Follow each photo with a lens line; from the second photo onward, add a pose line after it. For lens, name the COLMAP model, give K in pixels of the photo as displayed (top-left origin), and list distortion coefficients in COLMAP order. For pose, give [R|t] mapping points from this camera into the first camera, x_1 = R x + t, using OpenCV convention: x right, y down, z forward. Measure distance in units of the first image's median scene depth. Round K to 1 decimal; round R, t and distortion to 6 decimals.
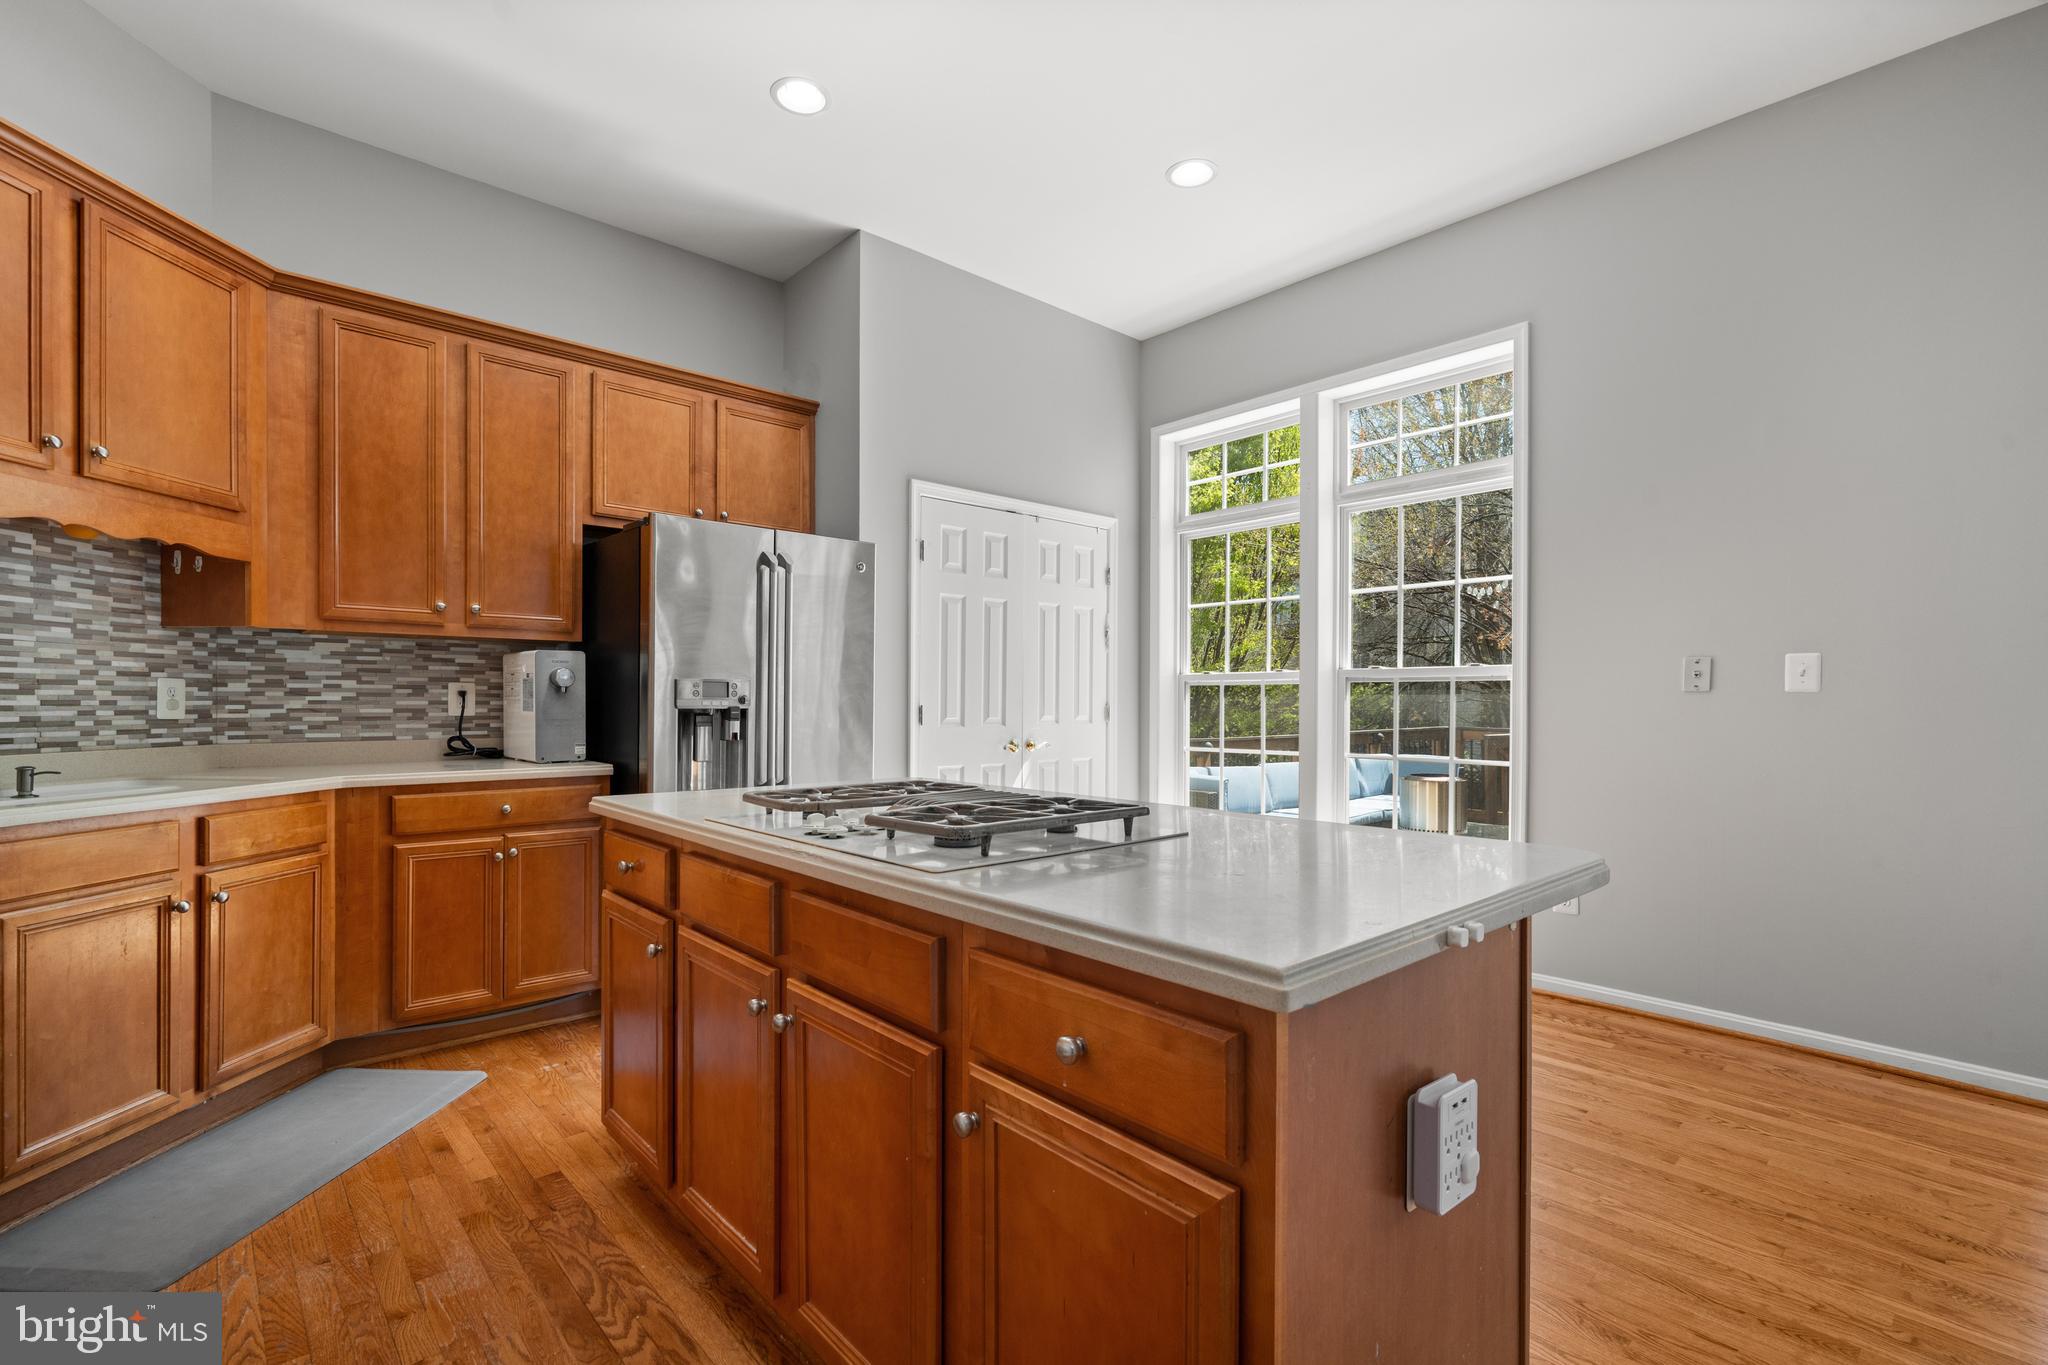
lens RADIAL K [[926.4, 0, 1016.3], [0, 926.4, 708.2], [0, 0, 1]] dist [0.003542, -0.000235]
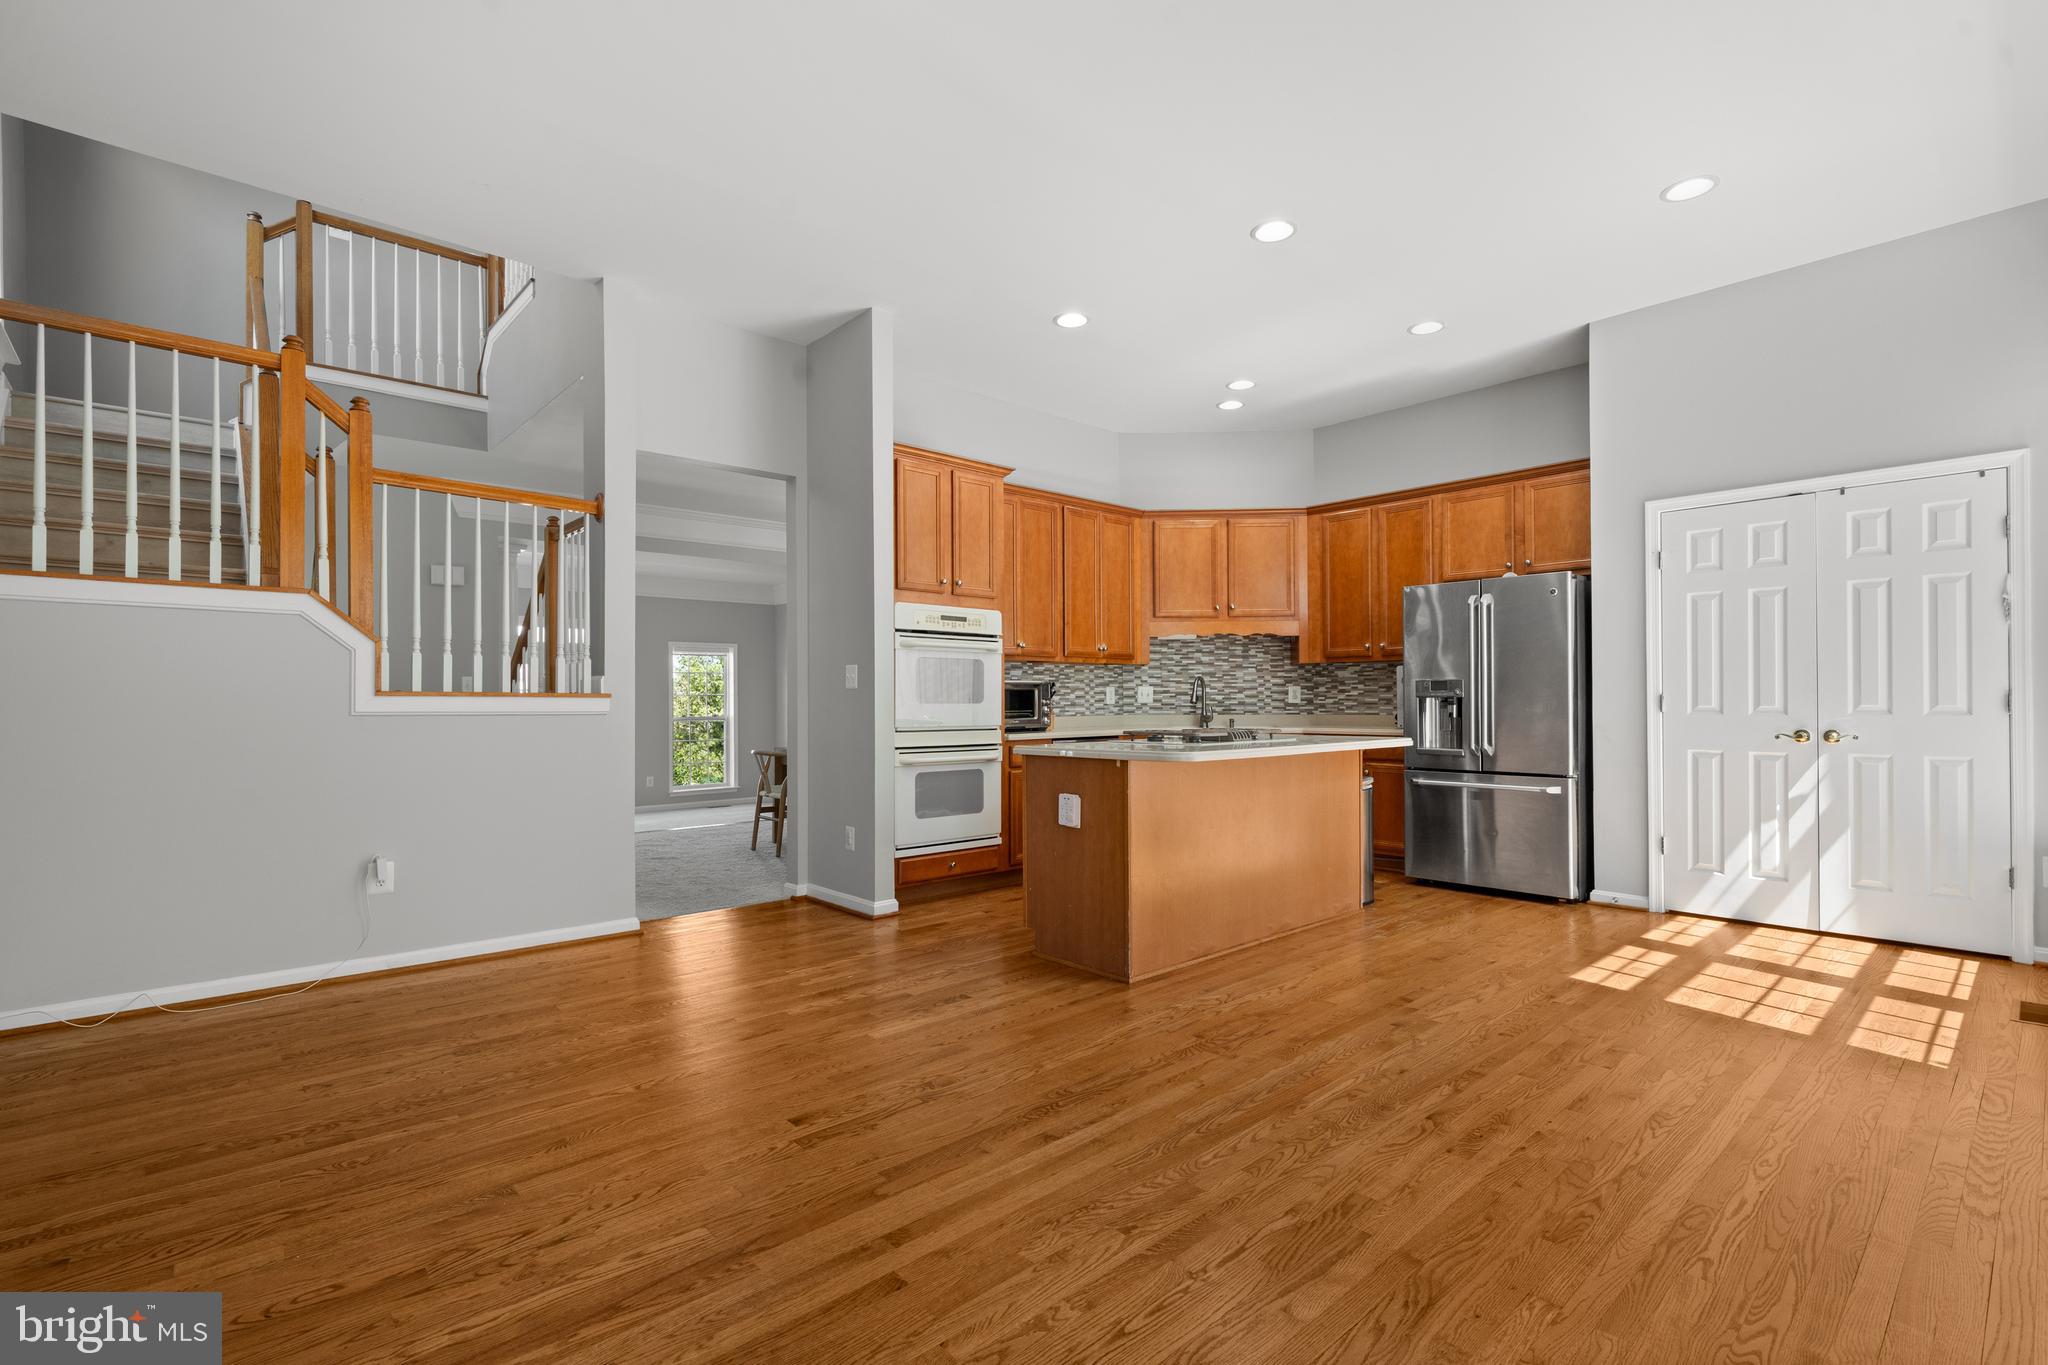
lens RADIAL K [[926.4, 0, 1014.0], [0, 926.4, 704.7], [0, 0, 1]] dist [0.003542, -0.000235]
pose [[-0.000768, 0.001856, -0.999998, 1.402119], [-0.001385, 0.999997, 0.001857, 0.012243], [0.999999, 0.001387, -0.000765, 0.262119]]
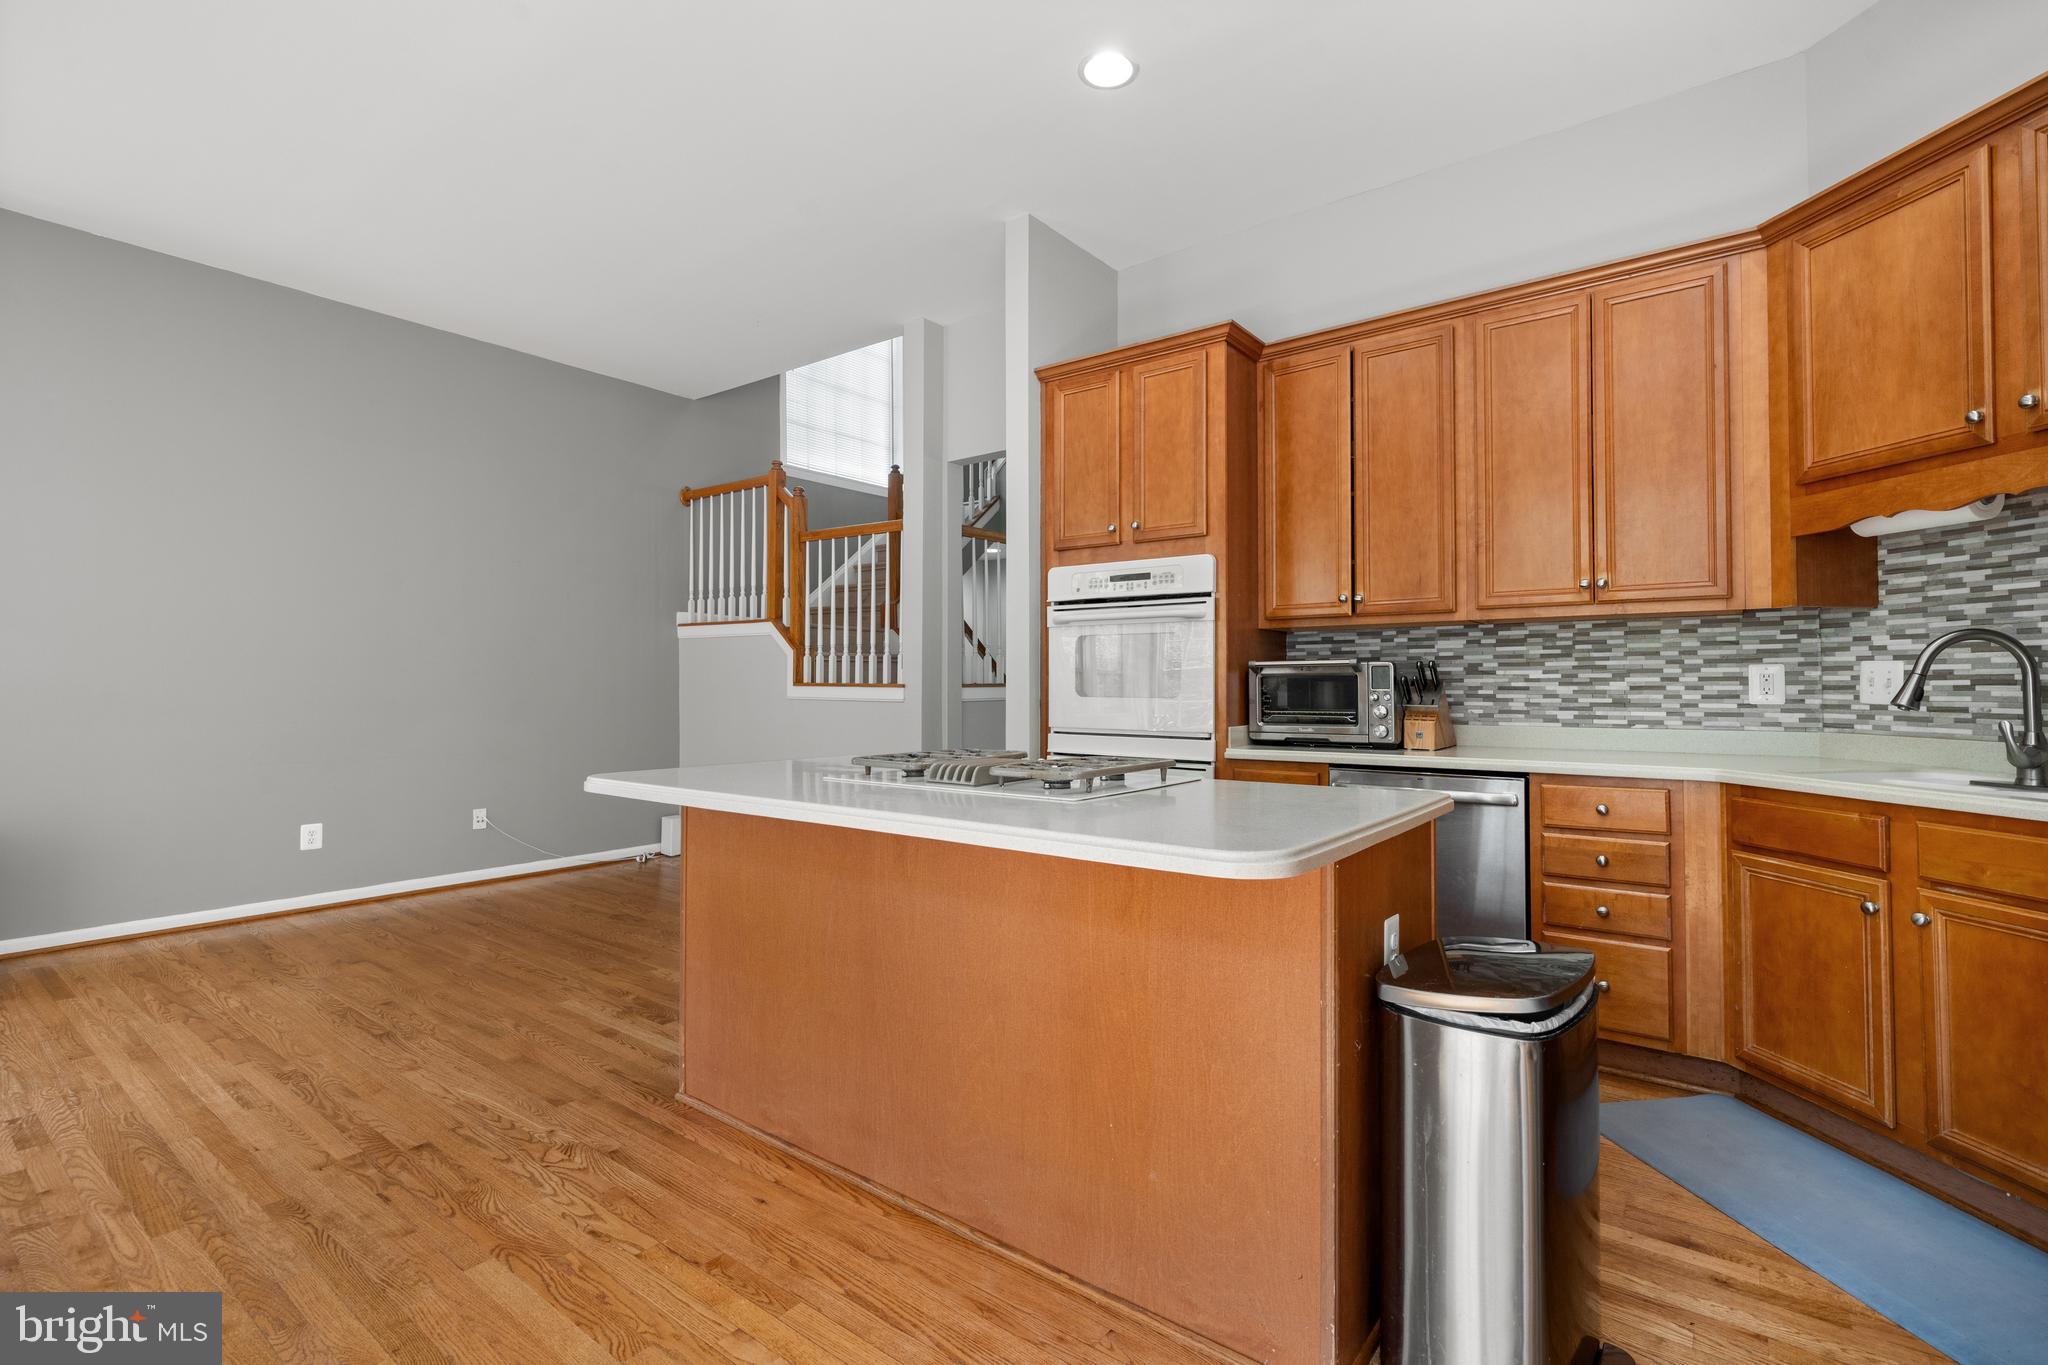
lens RADIAL K [[926.4, 0, 1029.0], [0, 926.4, 679.2], [0, 0, 1]] dist [0.003542, -0.000235]
pose [[-0.980581, -0.002535, -0.196096, 0.082224], [-0.002518, 0.999997, -0.000335, -0.009551], [0.196096, 0.000166, -0.980585, 1.286514]]
